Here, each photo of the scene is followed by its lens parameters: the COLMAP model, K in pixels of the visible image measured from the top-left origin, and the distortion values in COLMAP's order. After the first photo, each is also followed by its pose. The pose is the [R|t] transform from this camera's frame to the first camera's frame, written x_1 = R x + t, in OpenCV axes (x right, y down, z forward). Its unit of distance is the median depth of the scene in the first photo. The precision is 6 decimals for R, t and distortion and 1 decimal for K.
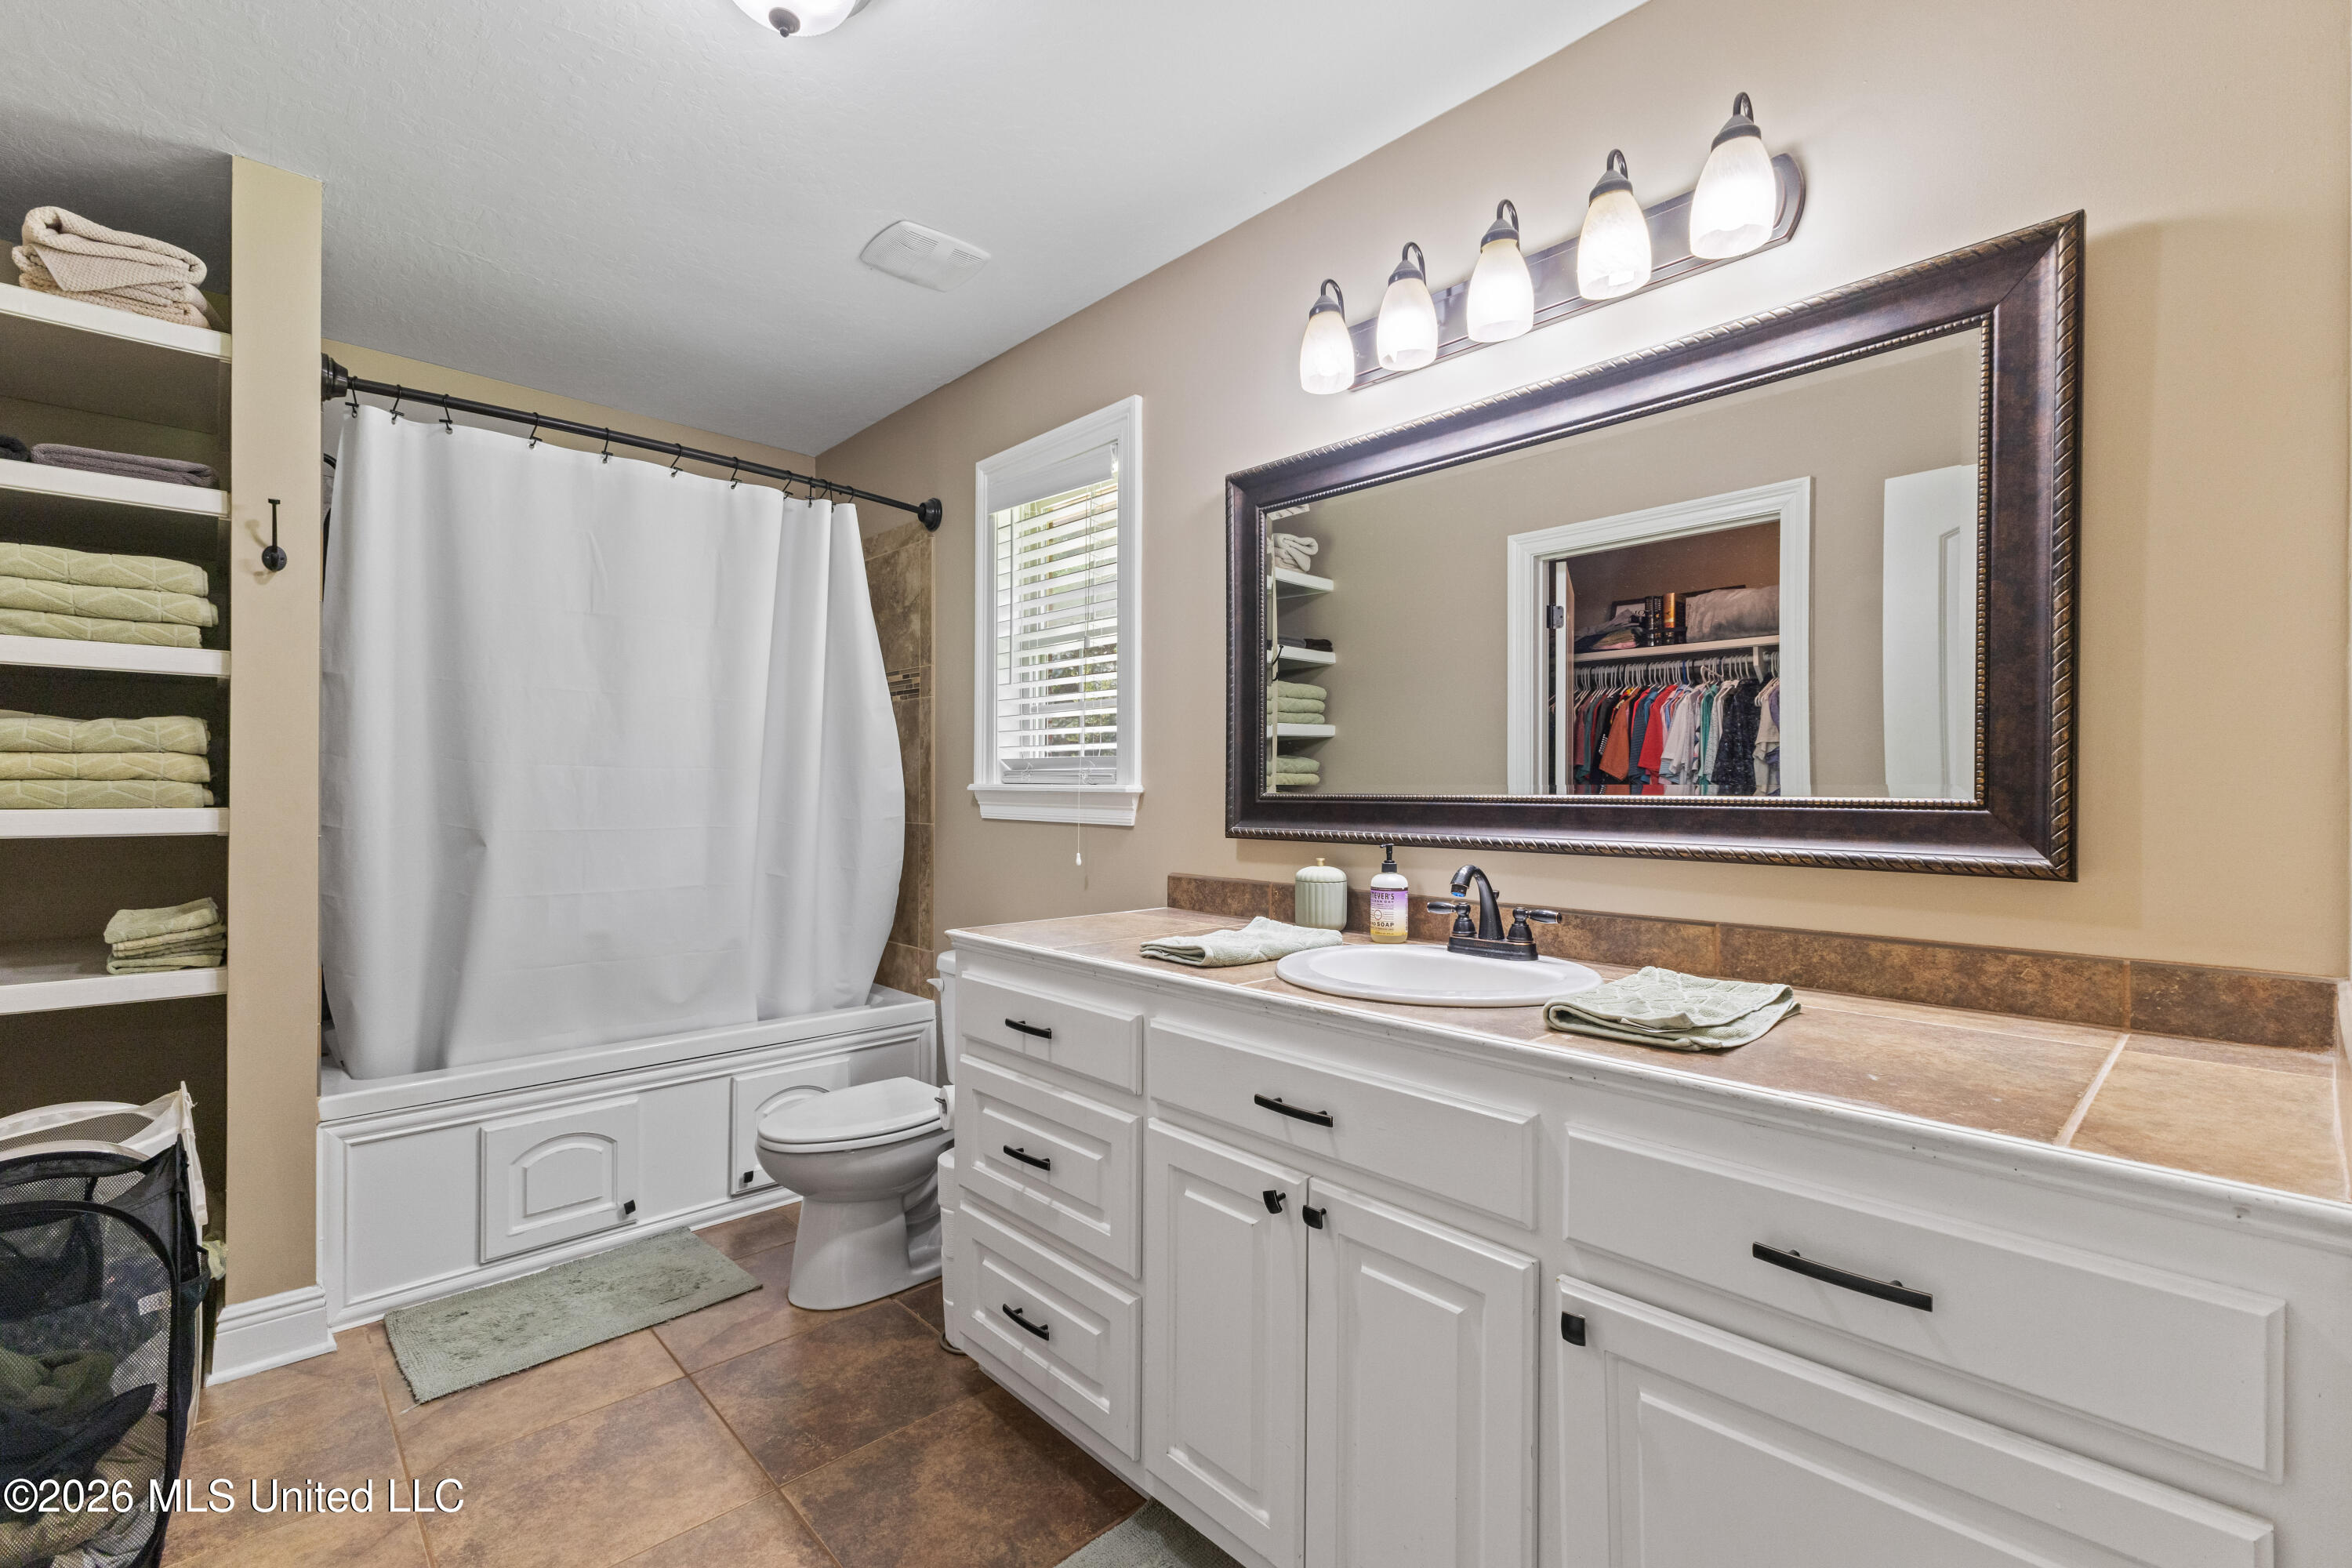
lens RADIAL K [[1018.8, 0, 1175.5], [0, 1018.8, 787.3], [0, 0, 1]] dist [0.025657, 0.000501]
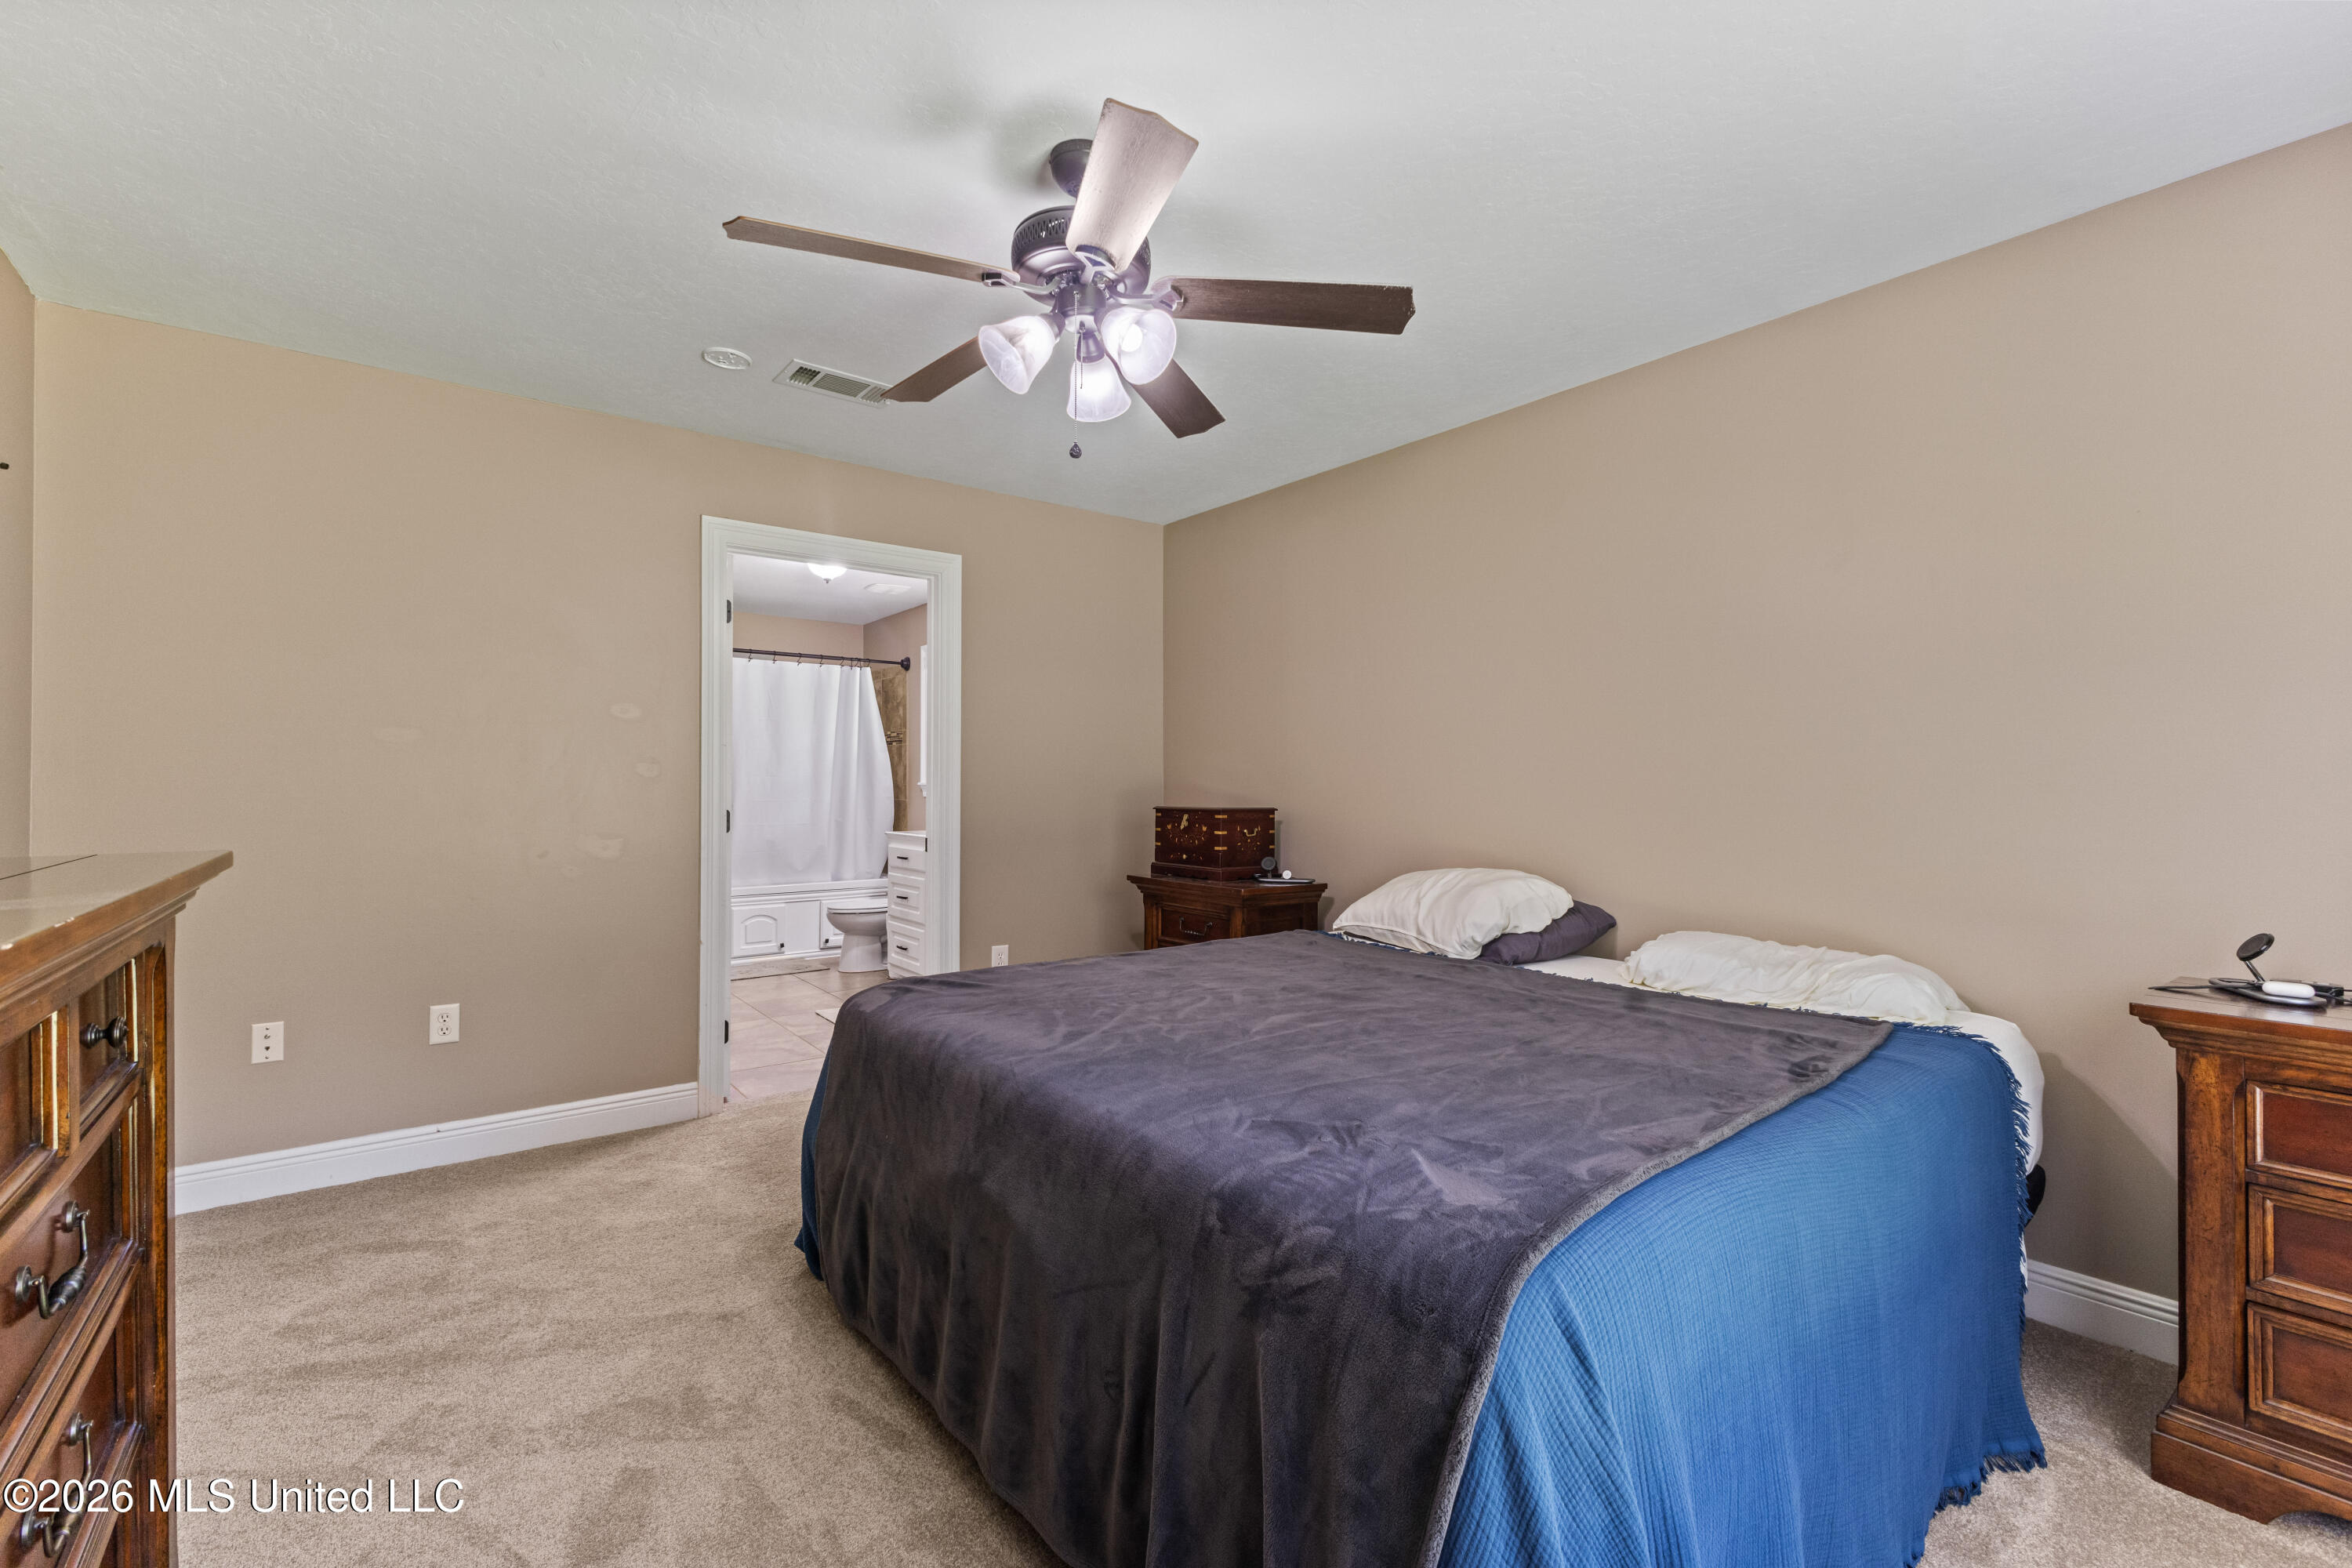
lens RADIAL K [[1018.8, 0, 1180.3], [0, 1018.8, 783.9], [0, 0, 1]] dist [0.025657, 0.000501]
pose [[0.995113, 0.003571, -0.098675, 0.674741], [-0.003170, 0.999986, 0.004223, -0.011503], [0.098689, -0.003890, 0.995111, -1.370892]]
